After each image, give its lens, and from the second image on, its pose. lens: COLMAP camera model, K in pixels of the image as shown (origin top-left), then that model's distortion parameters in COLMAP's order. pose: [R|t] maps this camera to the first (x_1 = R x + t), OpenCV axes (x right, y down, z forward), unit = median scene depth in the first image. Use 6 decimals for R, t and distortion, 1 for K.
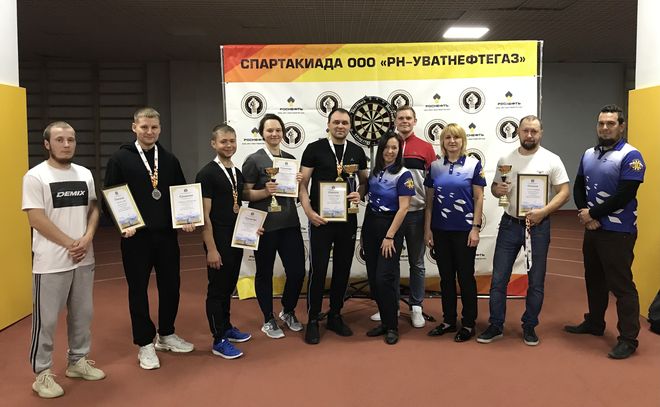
lens RADIAL K [[675.7, 0, 331.9], [0, 675.7, 204.5], [0, 0, 1]] dist [0.054492, 0.000626]
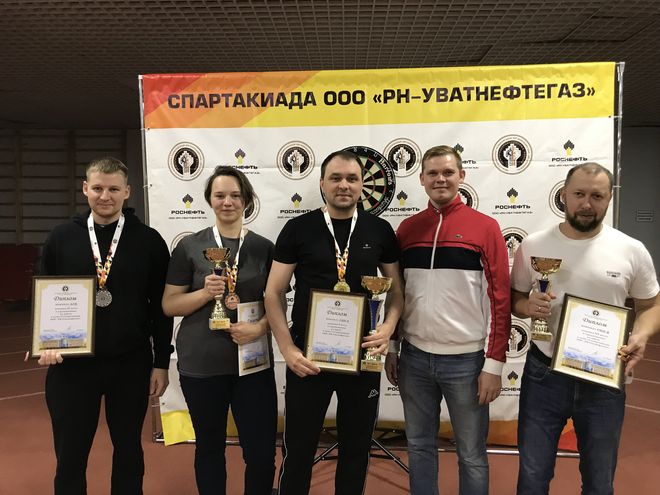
lens RADIAL K [[535.5, 0, 327.8], [0, 535.5, 246.9], [0, 0, 1]] dist [0.005954, 0.006910]
pose [[0.998556, 0.008056, -0.053106, 0.056651], [-0.009776, 0.999433, -0.032214, -0.045219], [0.052817, 0.032687, 0.998069, 0.475884]]
